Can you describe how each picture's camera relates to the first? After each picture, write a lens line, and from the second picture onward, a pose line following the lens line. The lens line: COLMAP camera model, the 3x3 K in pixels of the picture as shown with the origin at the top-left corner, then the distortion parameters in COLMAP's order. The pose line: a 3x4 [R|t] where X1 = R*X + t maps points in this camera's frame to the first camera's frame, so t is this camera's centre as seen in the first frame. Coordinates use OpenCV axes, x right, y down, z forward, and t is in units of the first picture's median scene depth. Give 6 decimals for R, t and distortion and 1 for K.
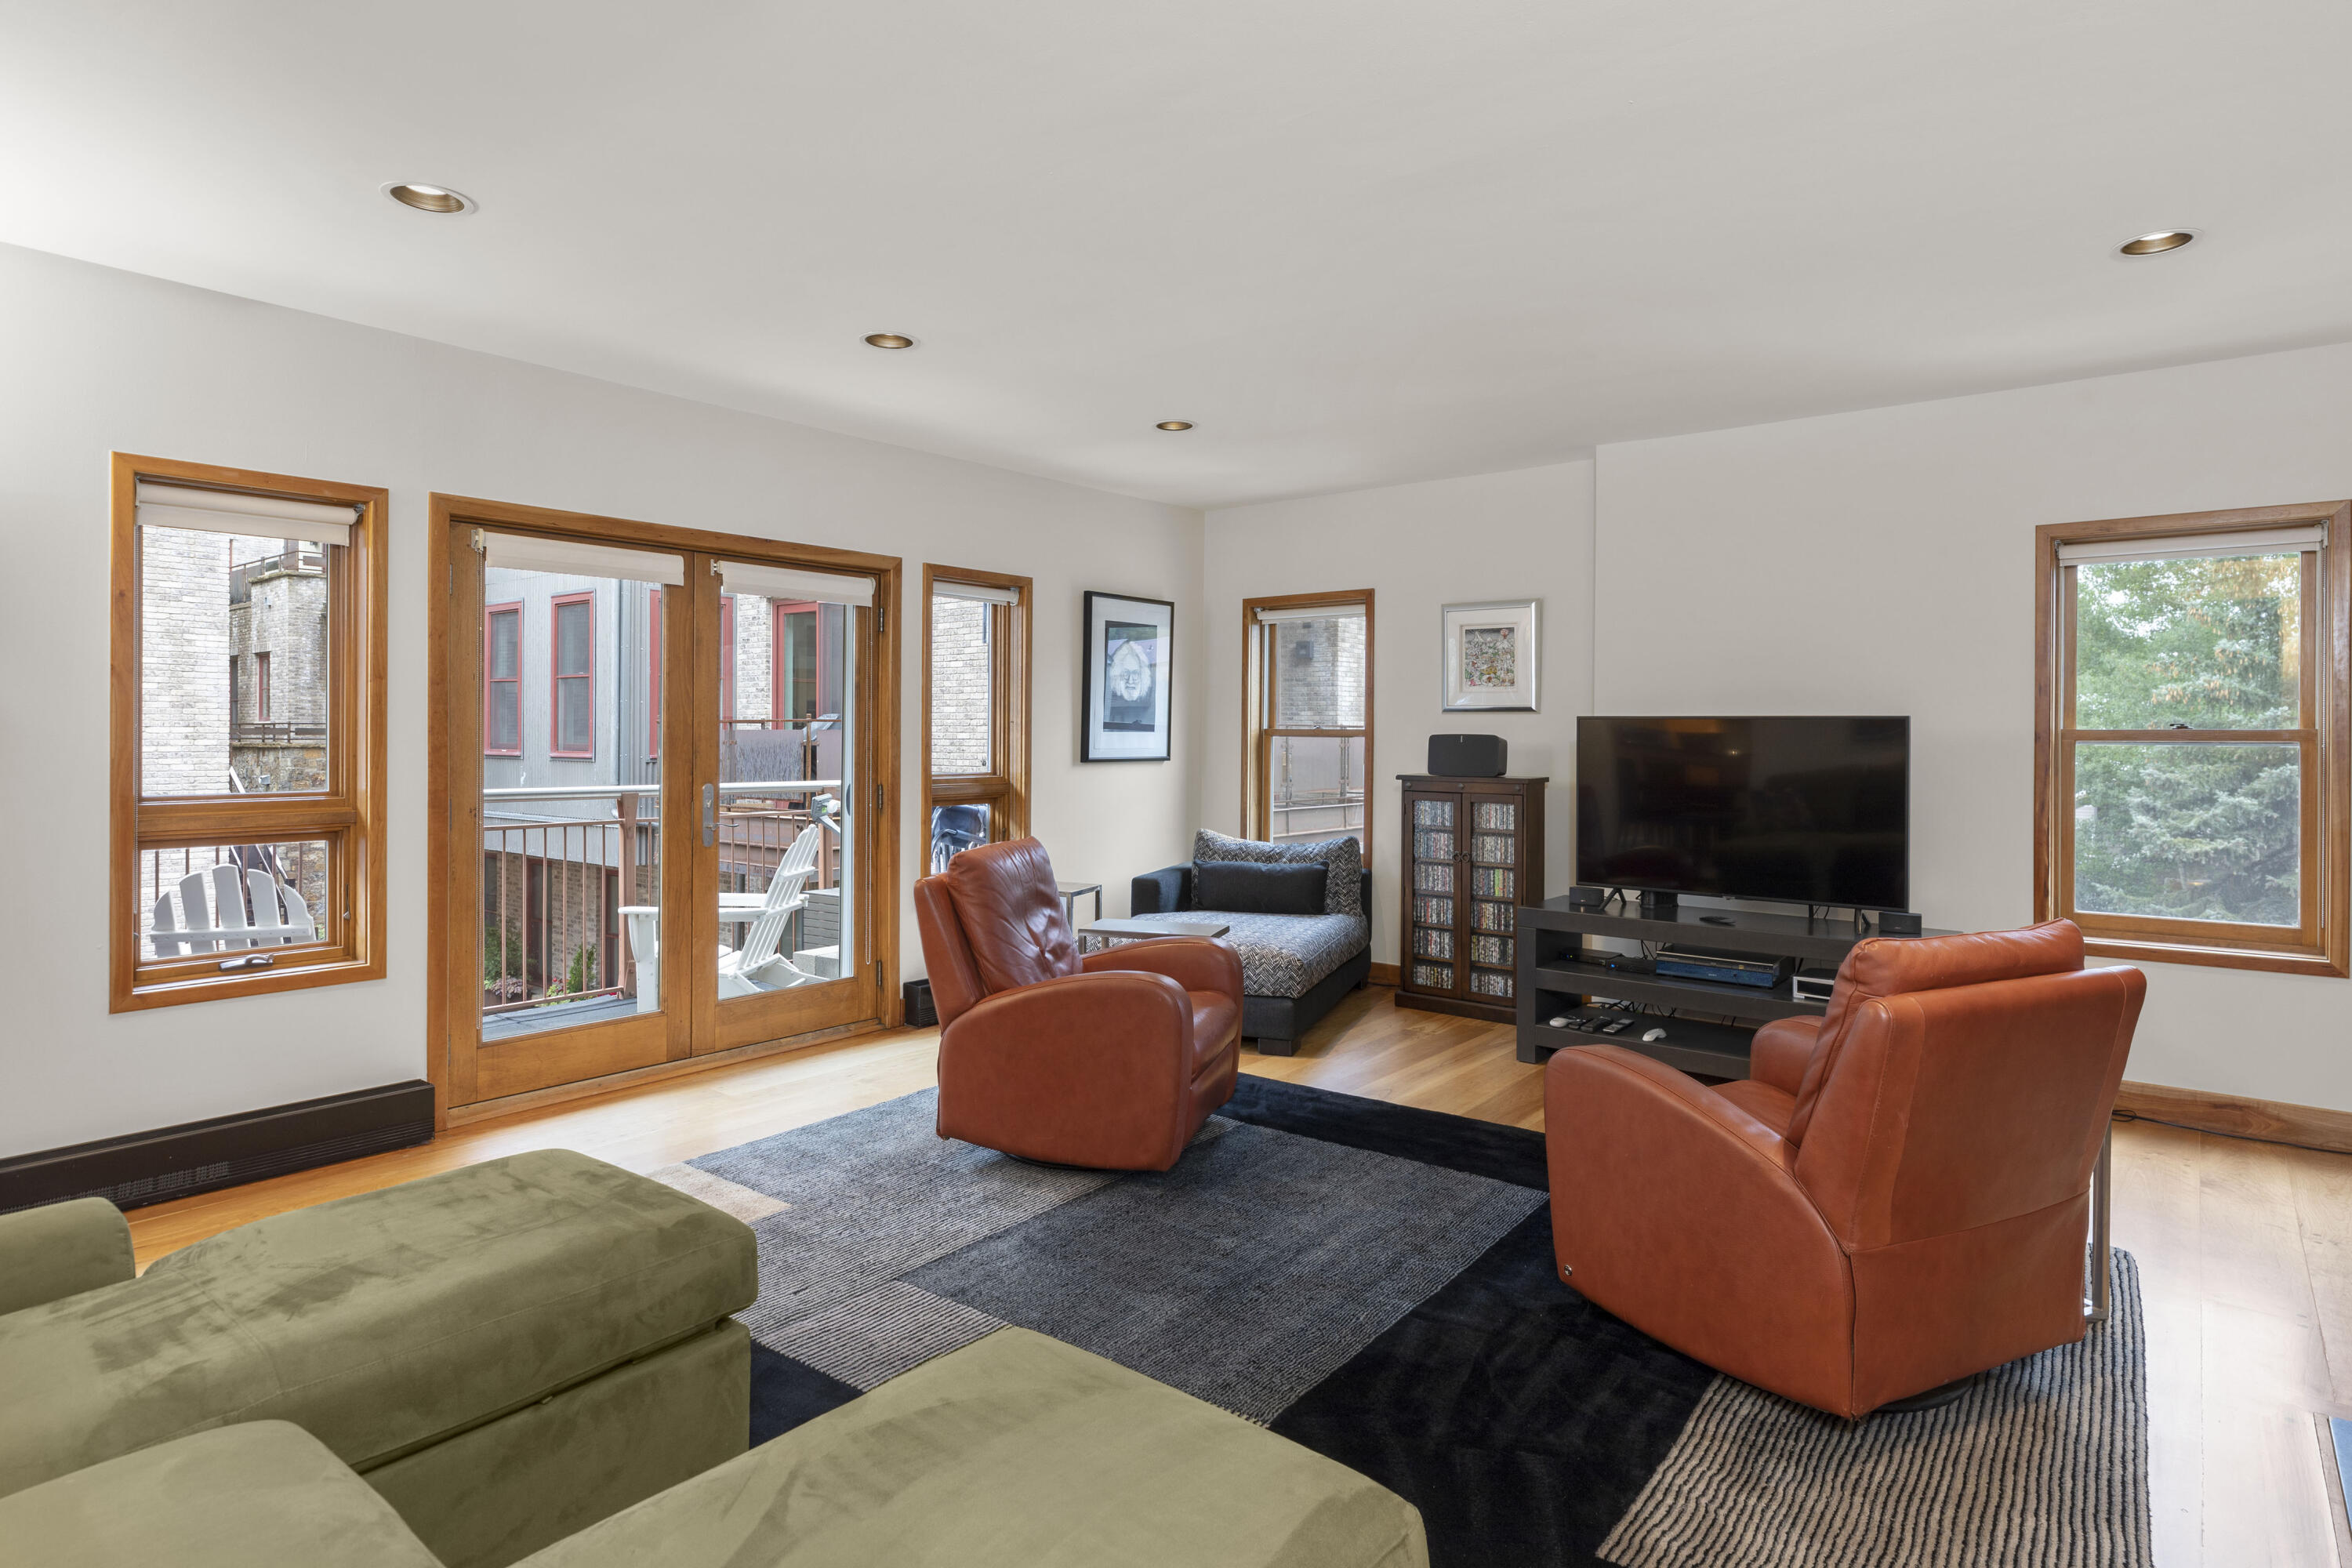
lens RADIAL K [[1261.4, 0, 1203.8], [0, 1261.4, 746.3], [0, 0, 1]] dist [0.006311, 0.000247]
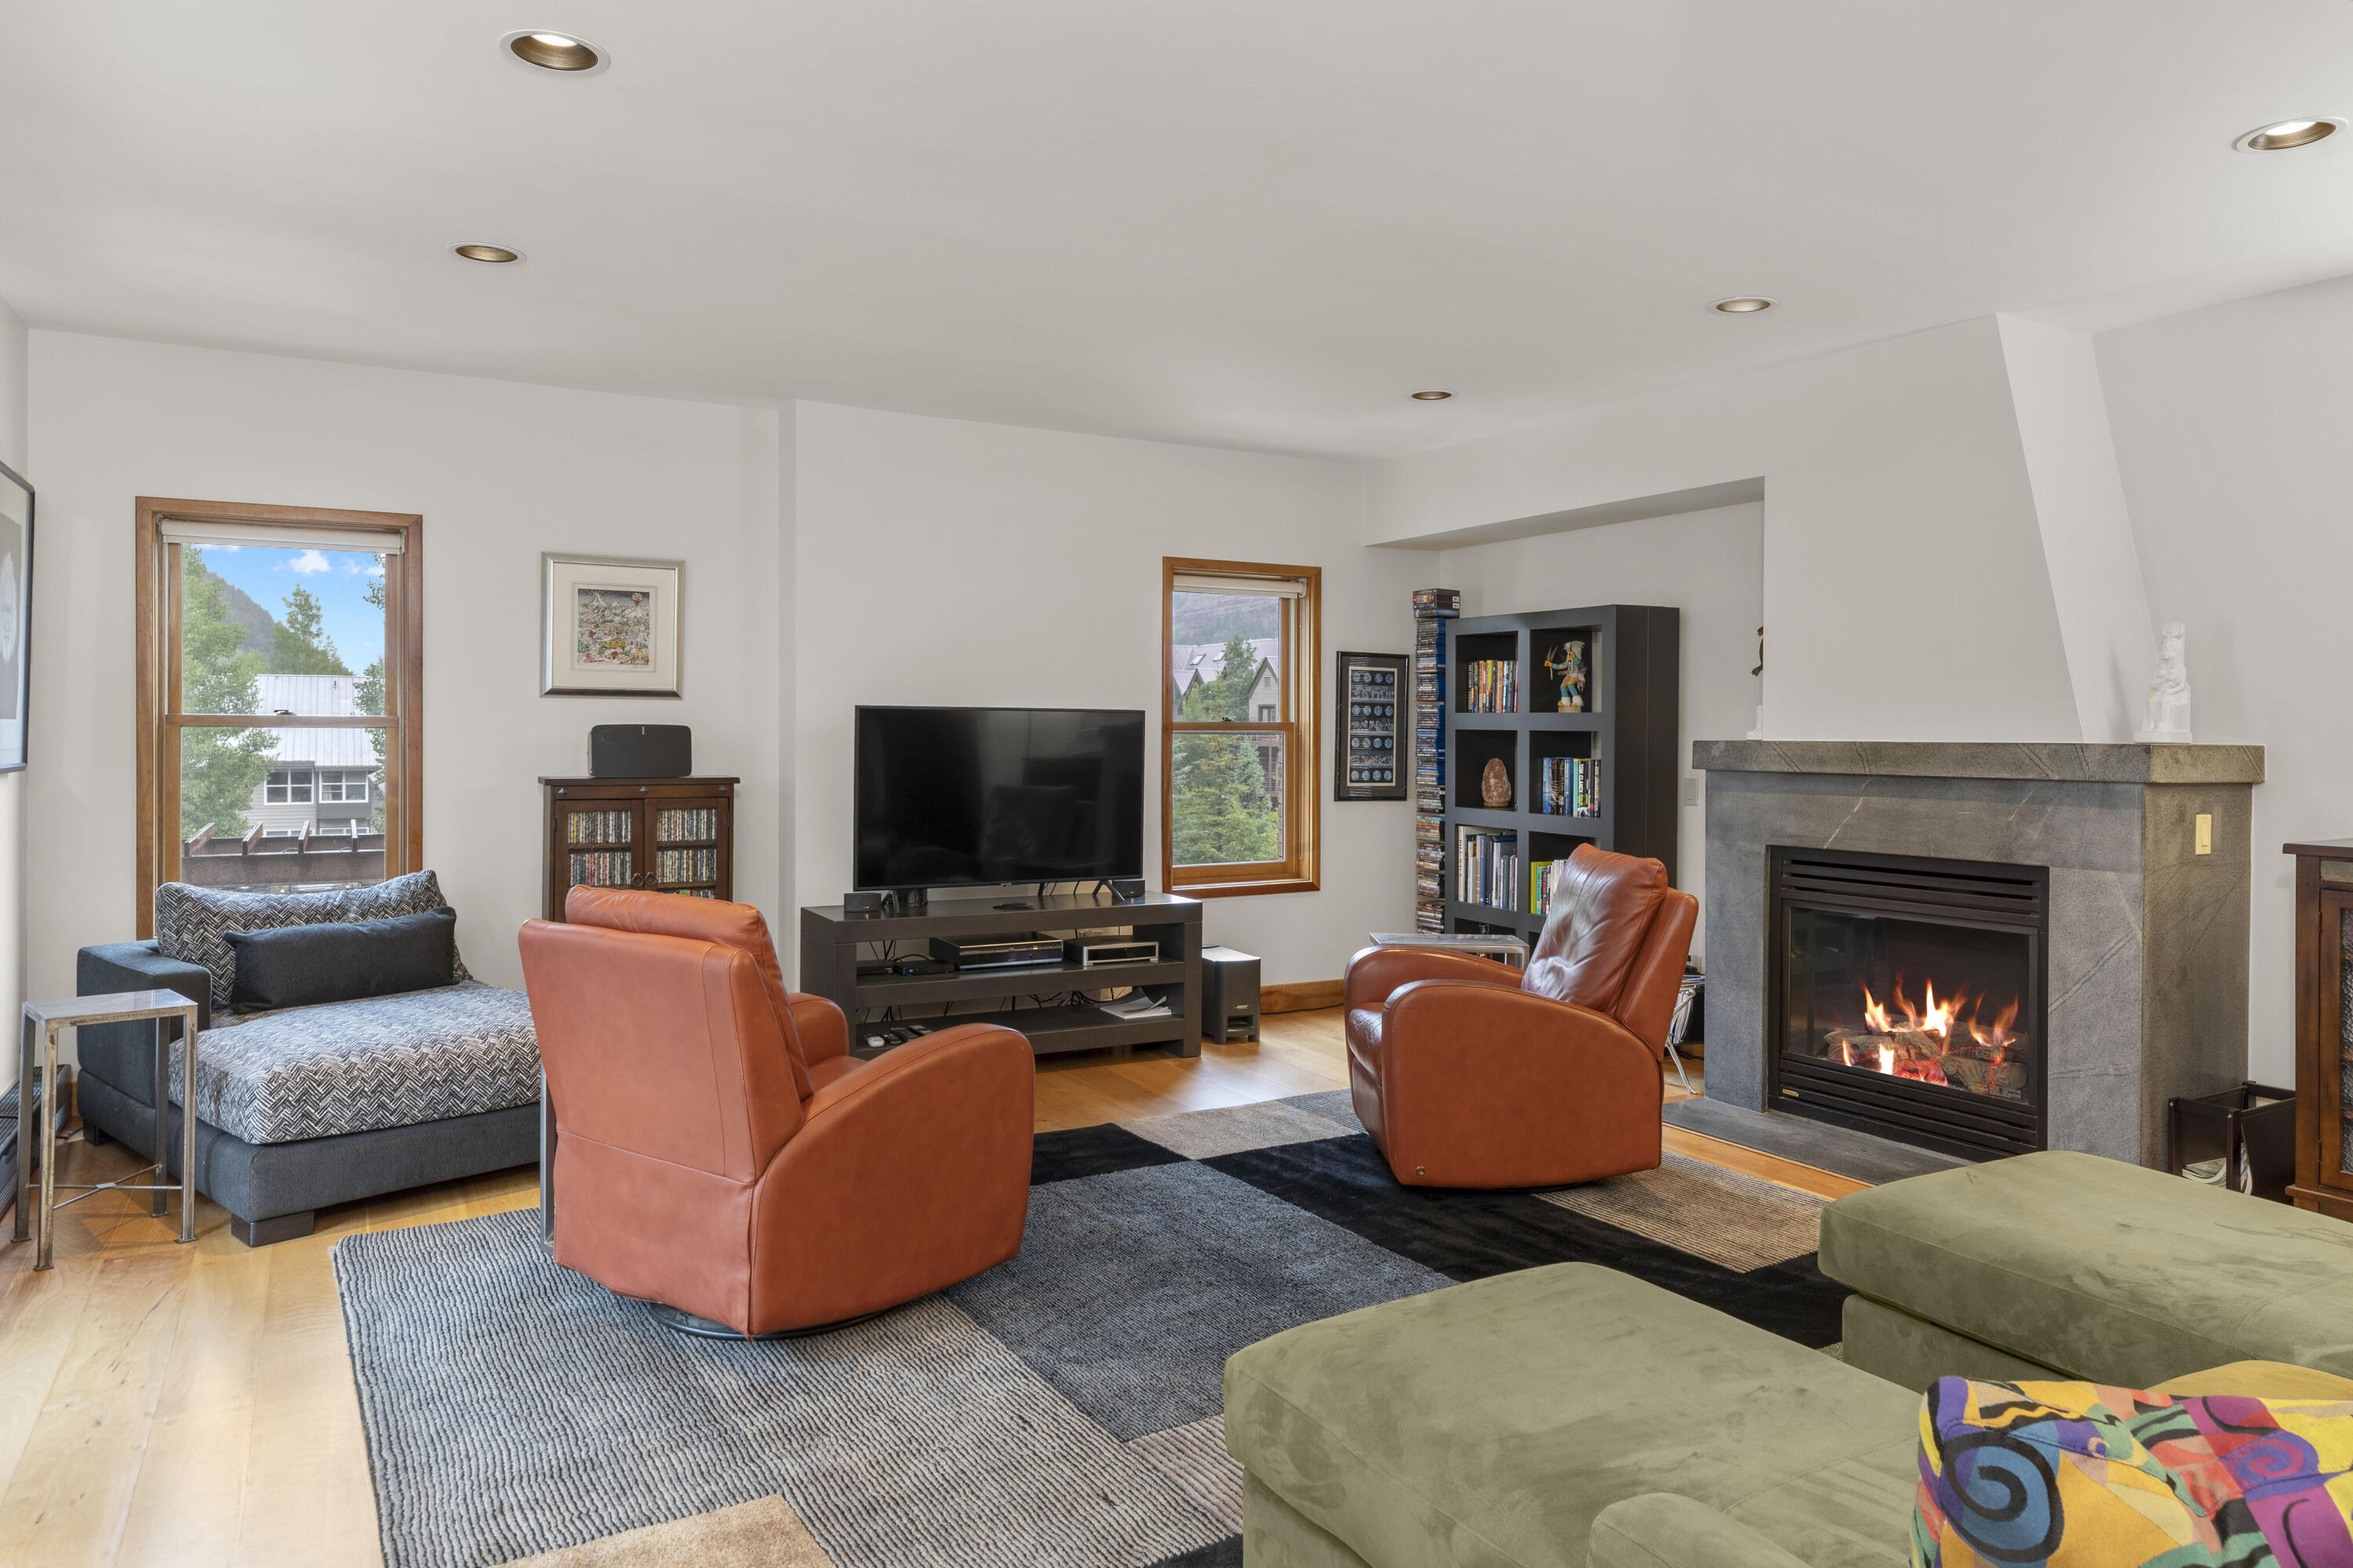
lens RADIAL K [[1510.0, 0, 1172.9], [0, 1510.0, 767.9], [0, 0, 1]] dist [0.008840, 0.000184]
pose [[0.377659, -0.016018, 0.925806, -0.553254], [0.010930, 0.999858, 0.012841, 0.009488], [-0.925880, 0.005270, 0.377780, 0.340986]]
